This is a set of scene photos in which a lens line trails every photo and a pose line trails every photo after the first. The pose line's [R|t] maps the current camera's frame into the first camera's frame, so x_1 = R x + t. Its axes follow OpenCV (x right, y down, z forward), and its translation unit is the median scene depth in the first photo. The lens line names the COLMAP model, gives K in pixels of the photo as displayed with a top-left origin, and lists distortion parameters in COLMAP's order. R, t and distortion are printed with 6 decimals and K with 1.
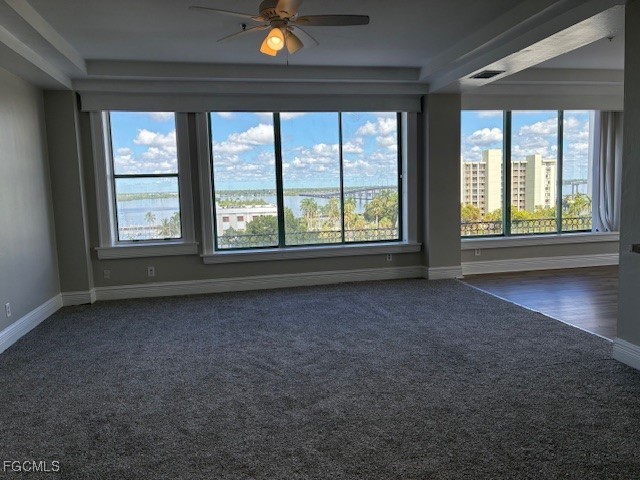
lens RADIAL K [[499.4, 0, 320.0], [0, 499.4, 242.9], [0, 0, 1]] dist [0.039669, -0.039644]
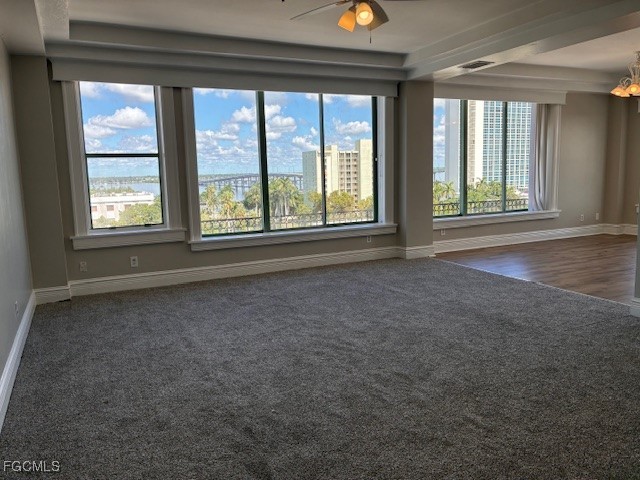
lens RADIAL K [[499.4, 0, 324.3], [0, 499.4, 239.4], [0, 0, 1]] dist [0.039669, -0.039644]
pose [[0.968001, -0.030288, 0.249113, -0.223511], [0.025928, 0.999448, 0.020765, 0.007170], [-0.249604, -0.013641, 0.968252, 0.032166]]
